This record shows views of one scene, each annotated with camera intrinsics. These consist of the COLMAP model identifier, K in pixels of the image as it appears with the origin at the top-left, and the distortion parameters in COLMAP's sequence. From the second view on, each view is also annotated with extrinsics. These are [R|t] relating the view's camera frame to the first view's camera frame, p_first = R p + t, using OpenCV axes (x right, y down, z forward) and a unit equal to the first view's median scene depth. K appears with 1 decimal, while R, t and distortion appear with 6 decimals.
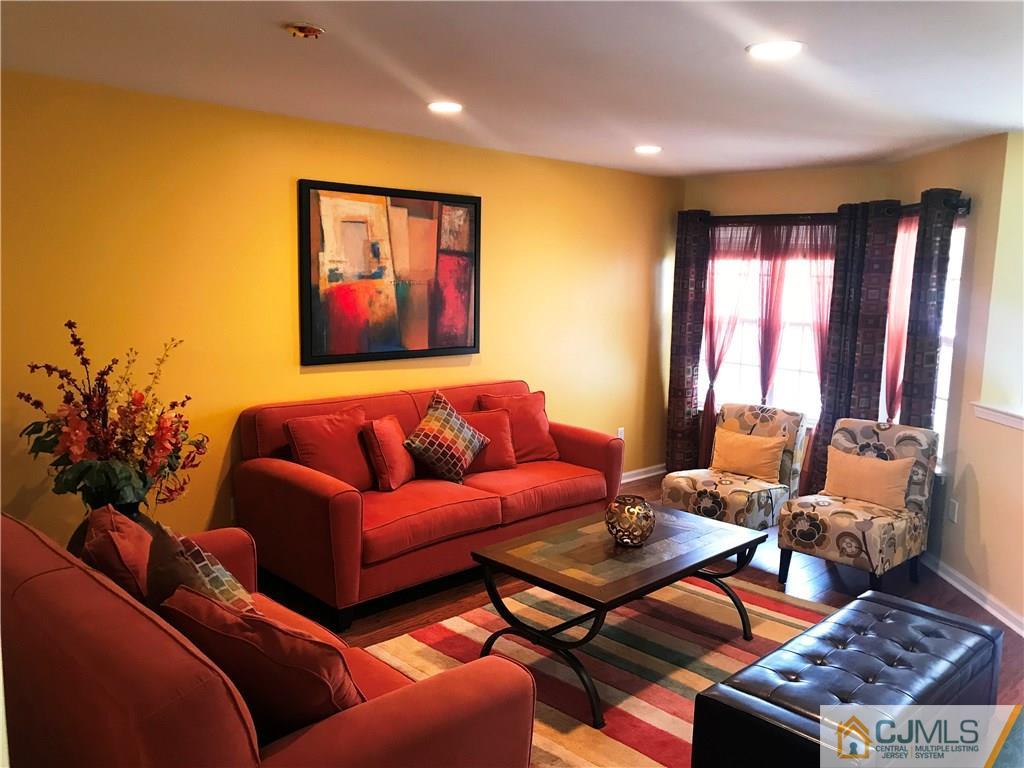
lens RADIAL K [[837.9, 0, 503.2], [0, 837.9, 381.2], [0, 0, 1]] dist [0.029219, -0.018357]
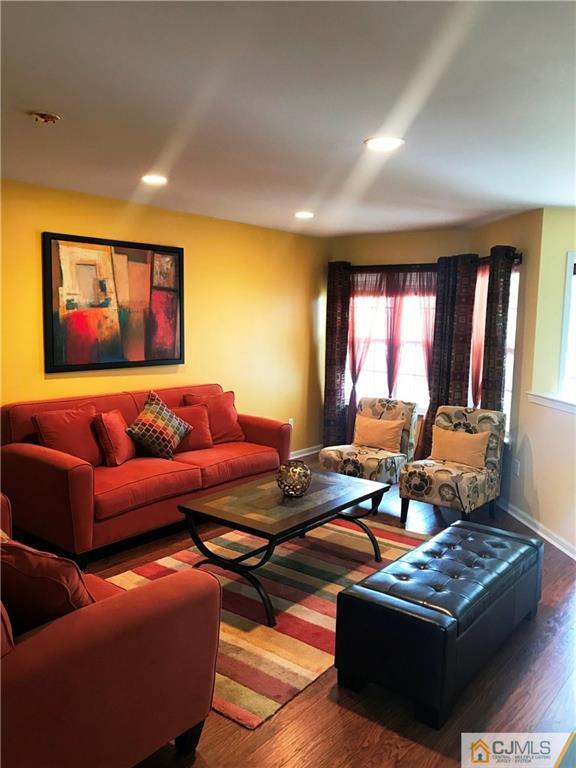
lens RADIAL K [[628.4, 0, 286.9], [0, 628.4, 378.0], [0, 0, 1]] dist [0.029219, -0.018357]
pose [[0.991671, -0.014780, 0.127943, 0.007469], [0.017860, 0.999577, -0.022959, 0.018207], [-0.127549, 0.025053, 0.991516, -0.025336]]
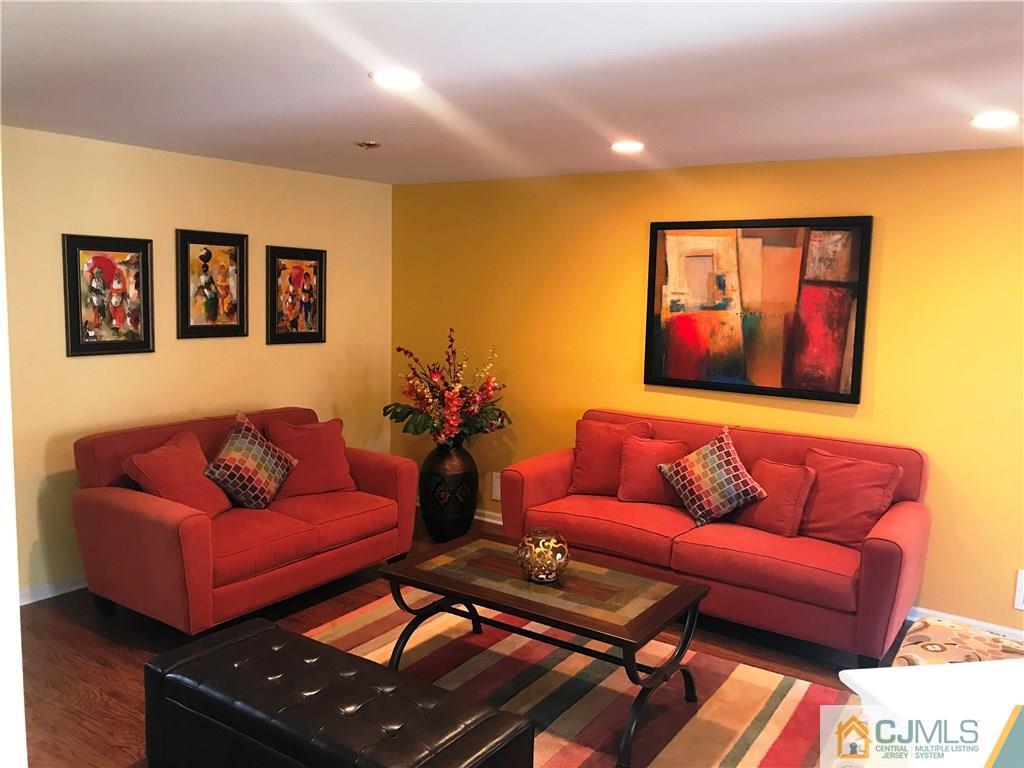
lens RADIAL K [[837.9, 0, 515.2], [0, 837.9, 385.6], [0, 0, 1]] dist [0.029219, -0.018357]
pose [[0.194007, 0.099210, -0.975971, 0.818678], [-0.148726, 0.986348, 0.070701, -0.068020], [0.969661, 0.131436, 0.206113, 0.570919]]
